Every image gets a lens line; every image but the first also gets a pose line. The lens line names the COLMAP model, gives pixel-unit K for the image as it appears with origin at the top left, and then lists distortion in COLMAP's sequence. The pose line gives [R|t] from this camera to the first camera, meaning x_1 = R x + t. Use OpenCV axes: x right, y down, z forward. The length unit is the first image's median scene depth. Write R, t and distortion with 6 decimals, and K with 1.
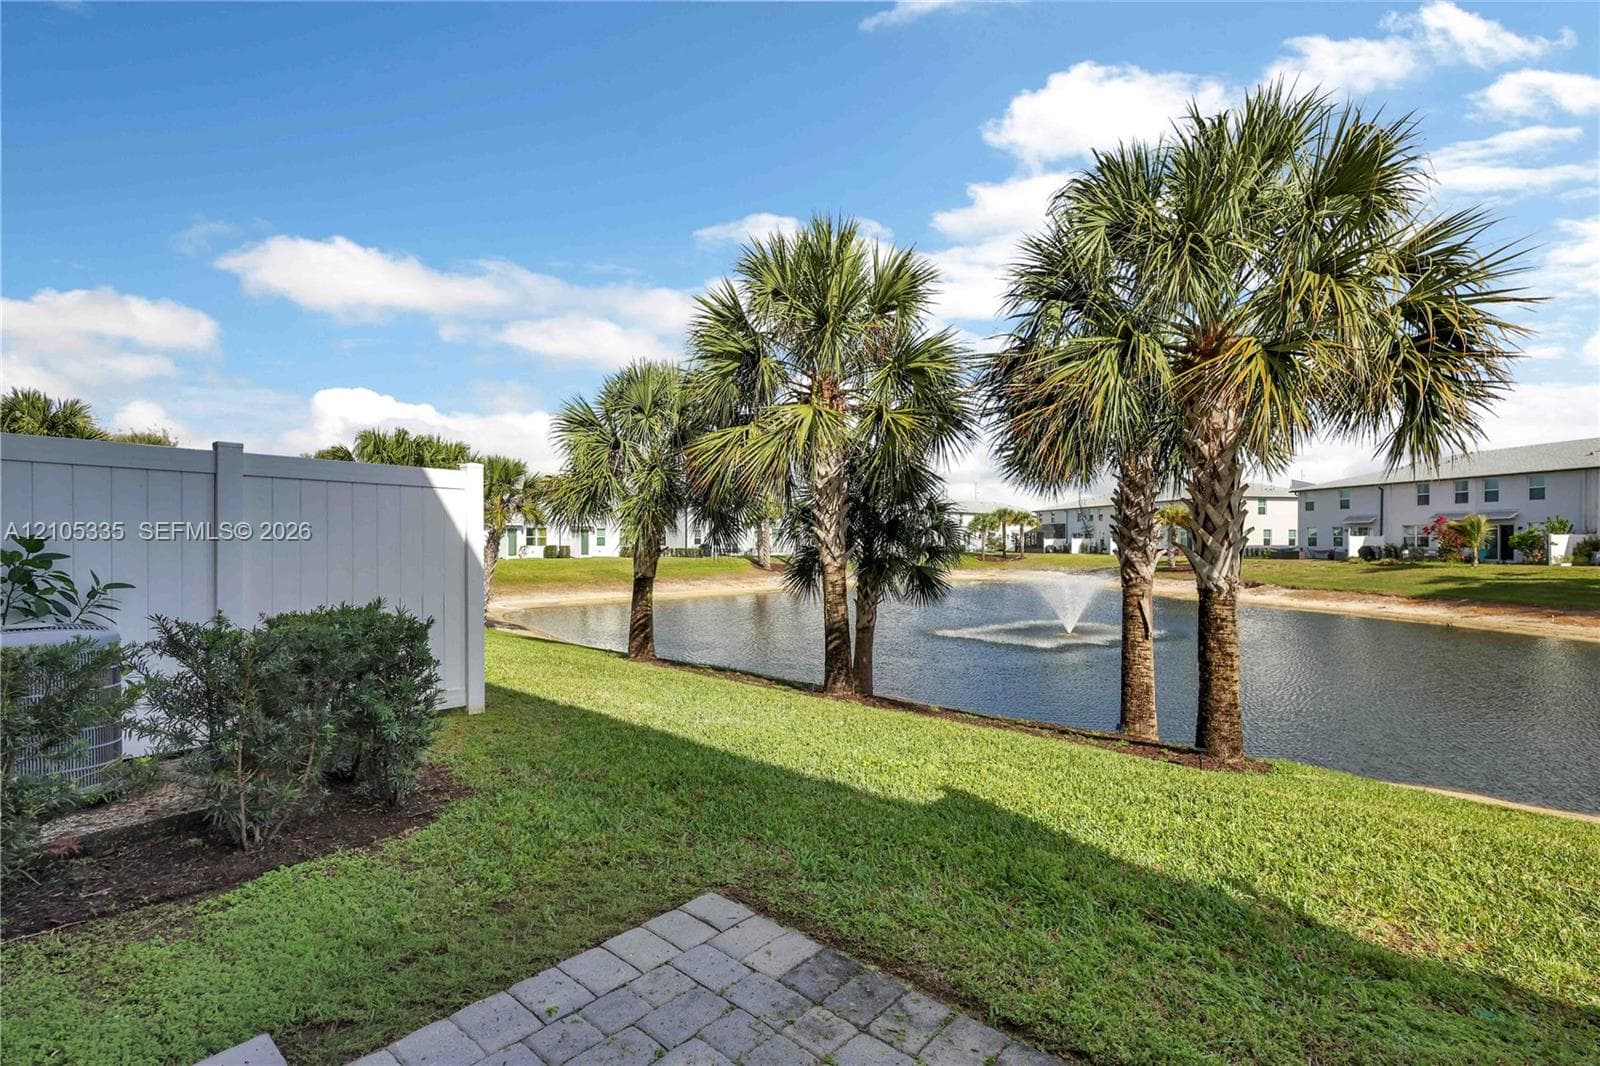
lens RADIAL K [[736.1, 0, 798.9], [0, 736.1, 547.0], [0, 0, 1]] dist [0.000499, -0.000134]
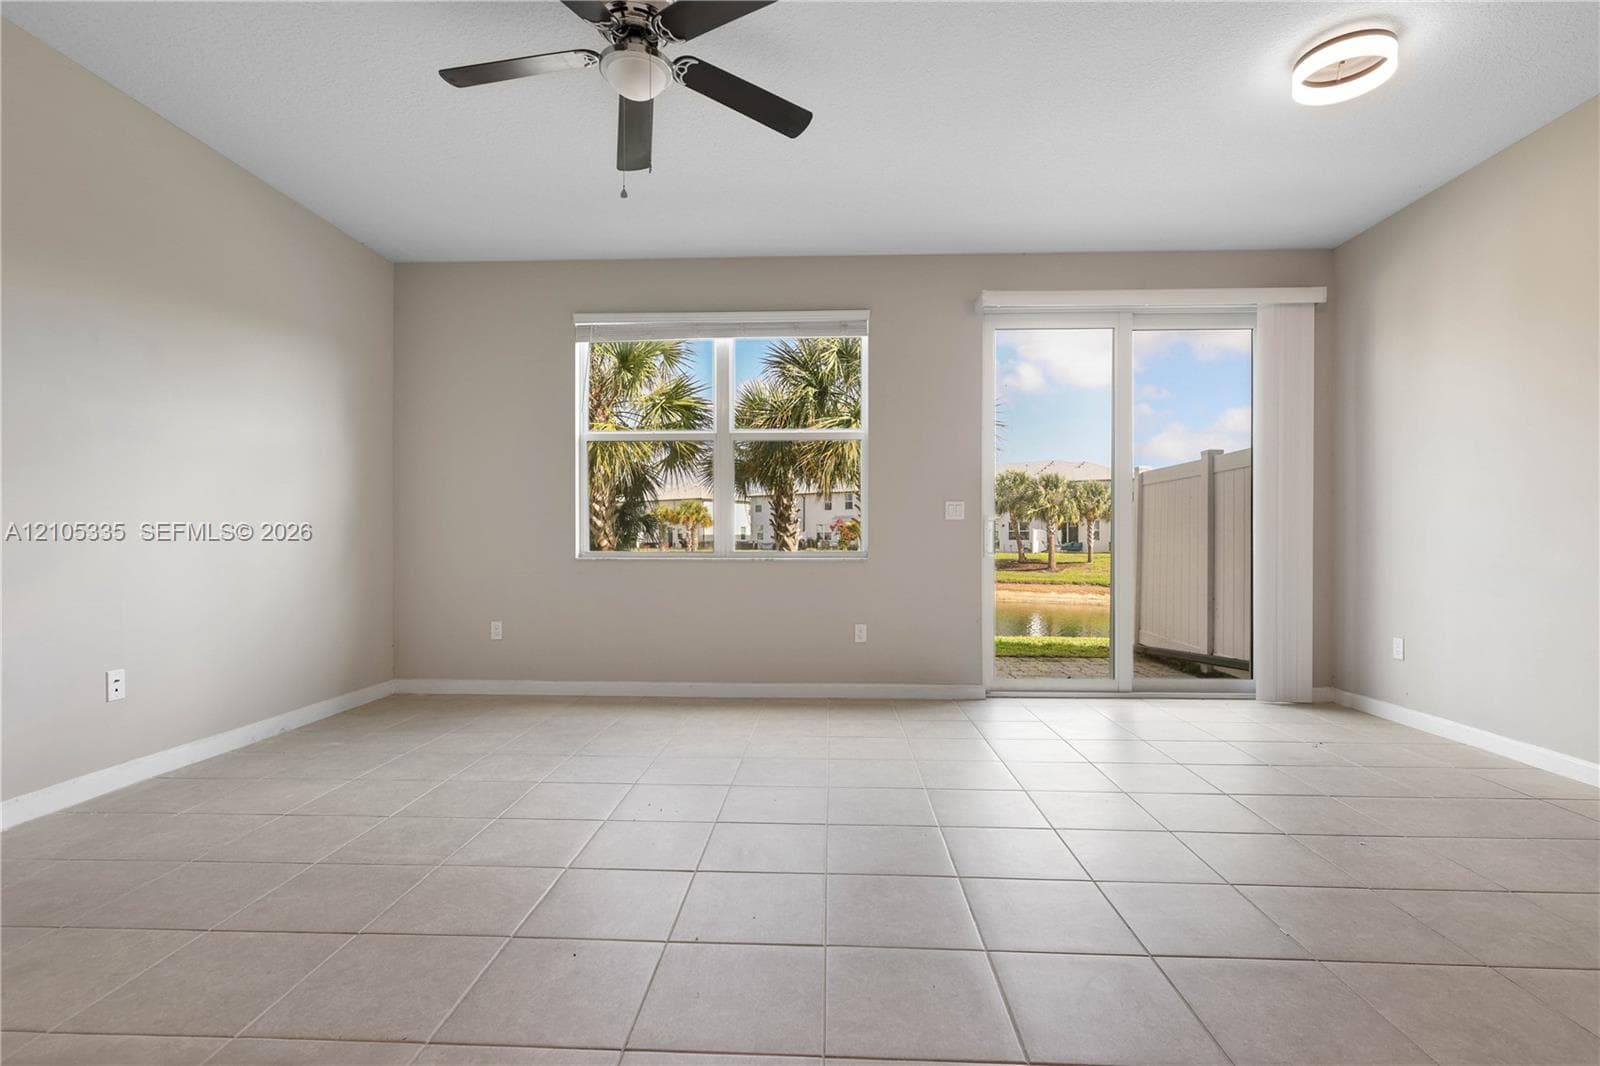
lens RADIAL K [[752.3, 0, 800.2], [0, 752.3, 537.8], [0, 0, 1]] dist [-0.001562, -0.000911]
pose [[0.759004, 0.001088, 0.651085, -0.136258], [0.003285, 0.999979, -0.005500, 0.004307], [-0.651077, 0.006313, 0.758985, -0.052513]]
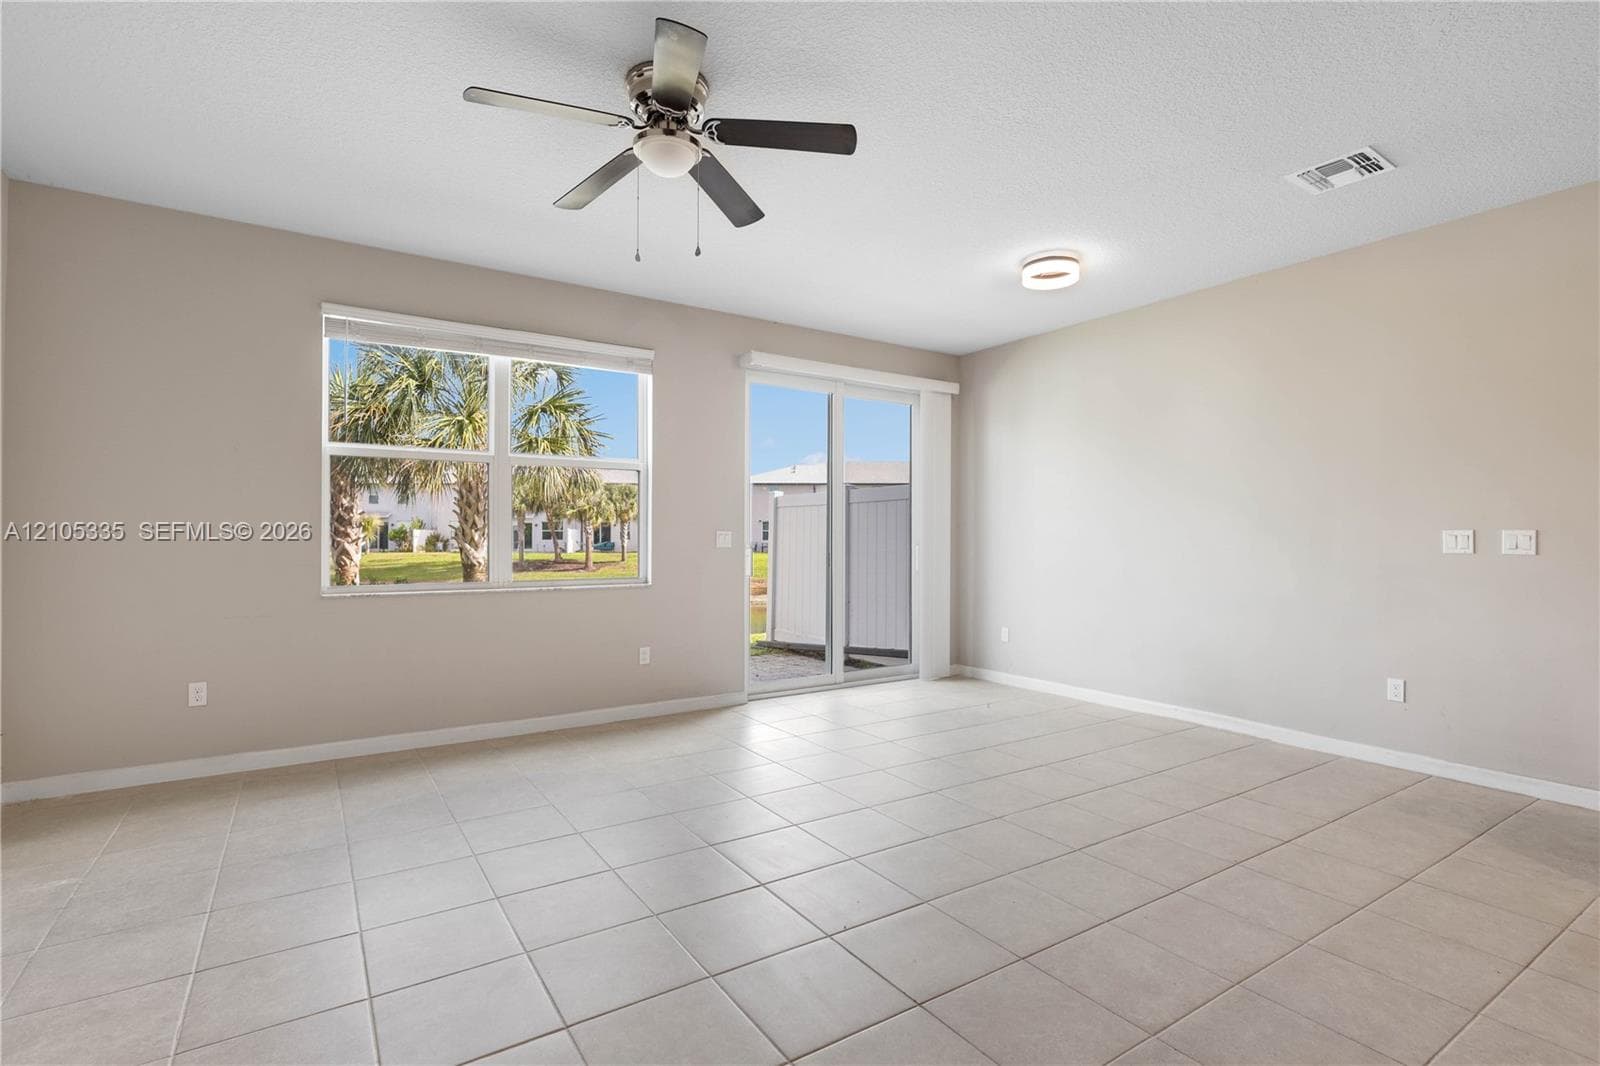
lens RADIAL K [[753.9, 0, 797.3], [0, 753.9, 533.9], [0, 0, 1]] dist [0.002056, -0.000240]
pose [[0.236710, 0.004801, 0.971569, -0.165342], [0.002209, 0.999983, -0.005479, -0.000384], [-0.971578, 0.003443, 0.236695, -0.025174]]
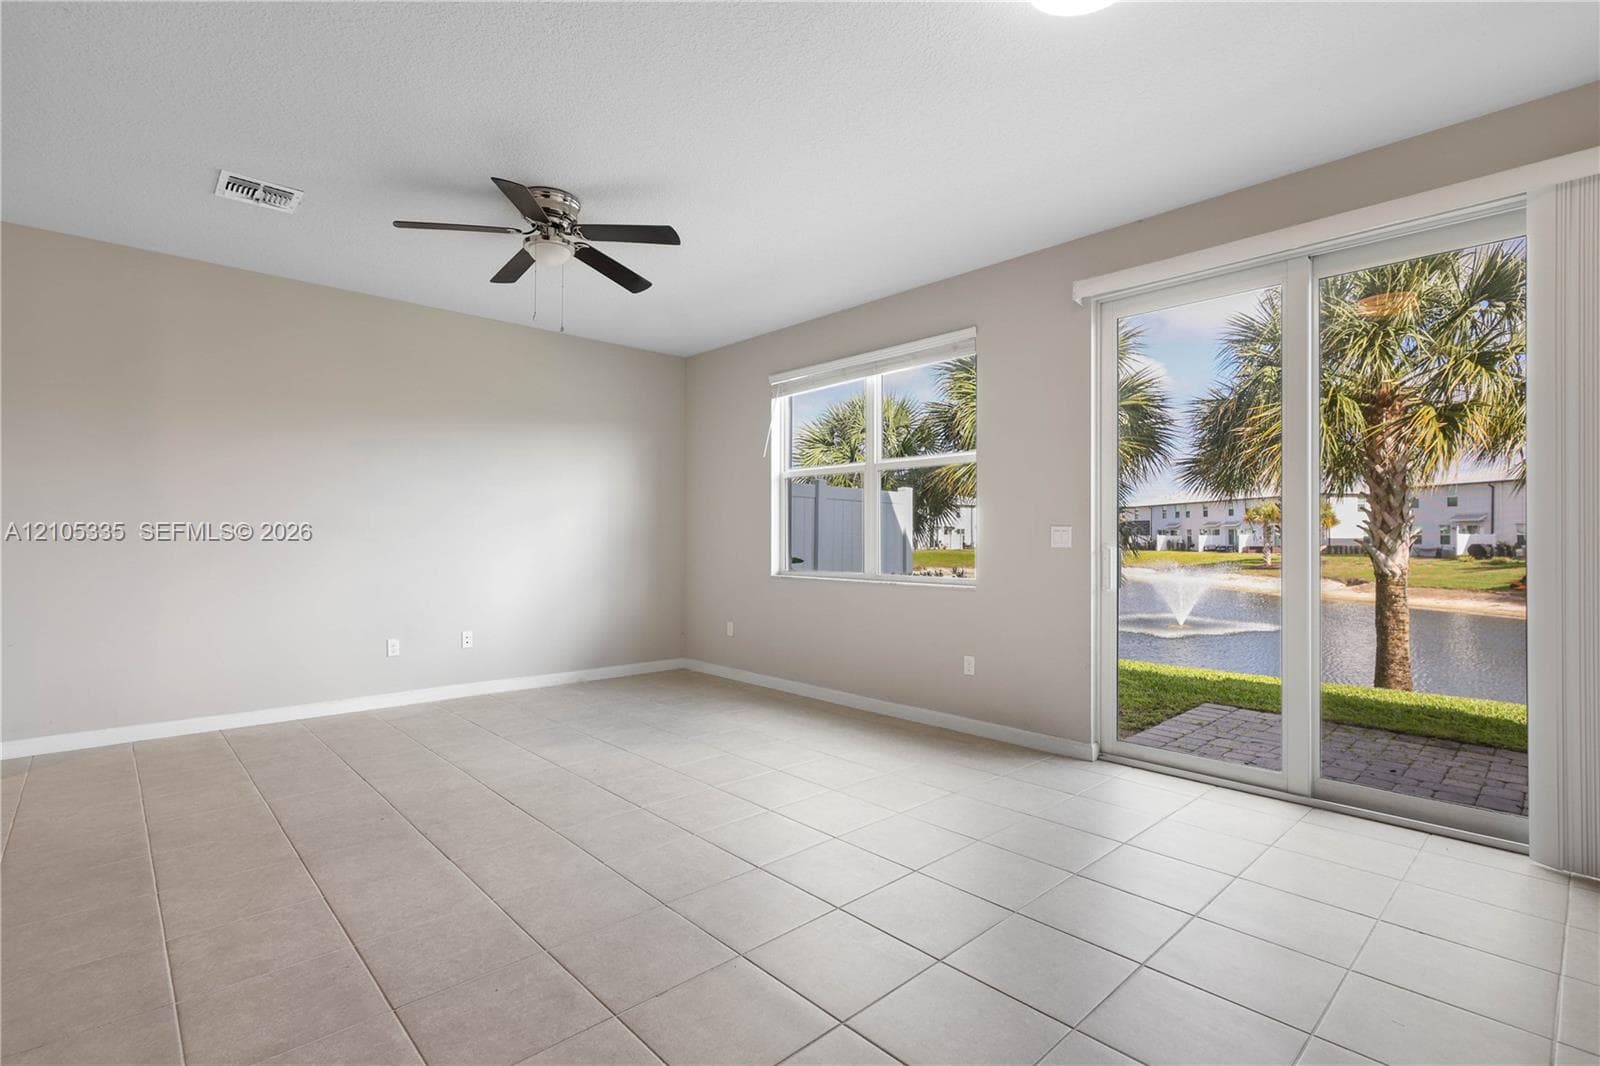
lens RADIAL K [[751.4, 0, 800.0], [0, 751.4, 533.0], [0, 0, 1]] dist [0.001481, -0.000745]
pose [[0.997544, 0.003859, -0.069935, -0.074320], [-0.004731, 0.999913, -0.012317, 0.000594], [0.069882, 0.012617, 0.997475, -0.081599]]
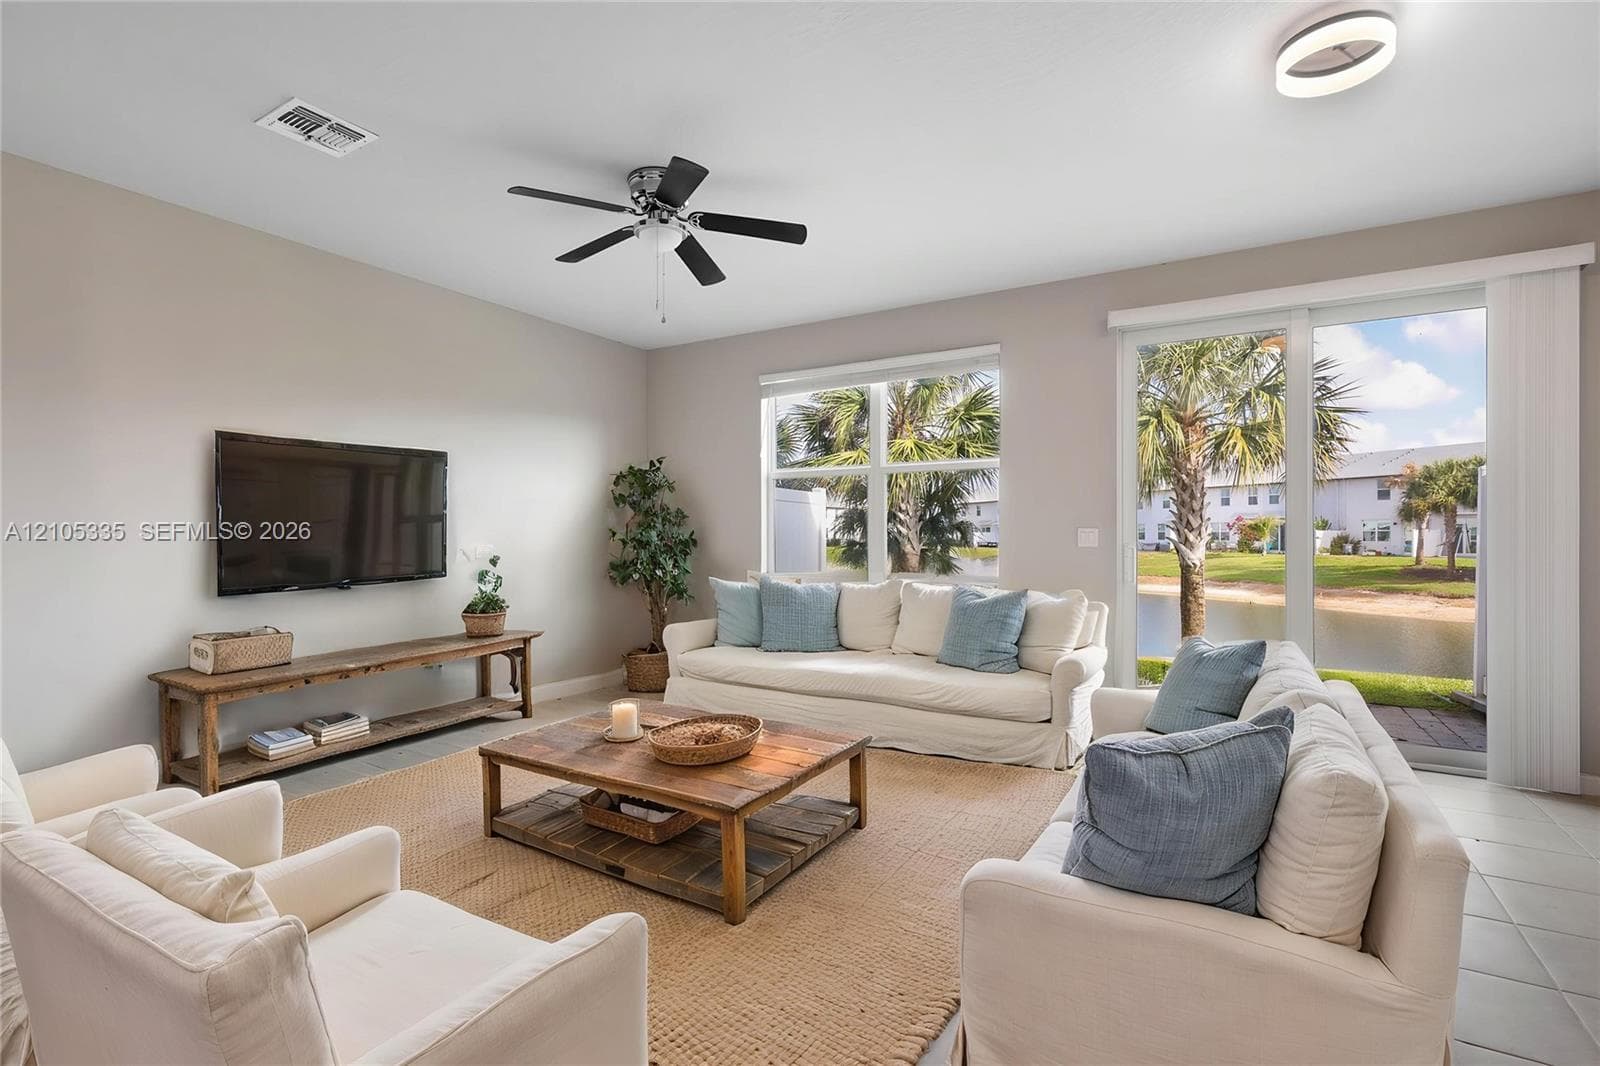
lens RADIAL K [[751.4, 0, 800.0], [0, 751.4, 533.0], [0, 0, 1]] dist [0.001481, -0.000745]
pose [[0.978463, 0.002906, 0.206401, -0.110096], [-0.000966, 0.999954, -0.009499, 0.000236], [-0.206420, 0.009094, 0.978421, -0.080384]]
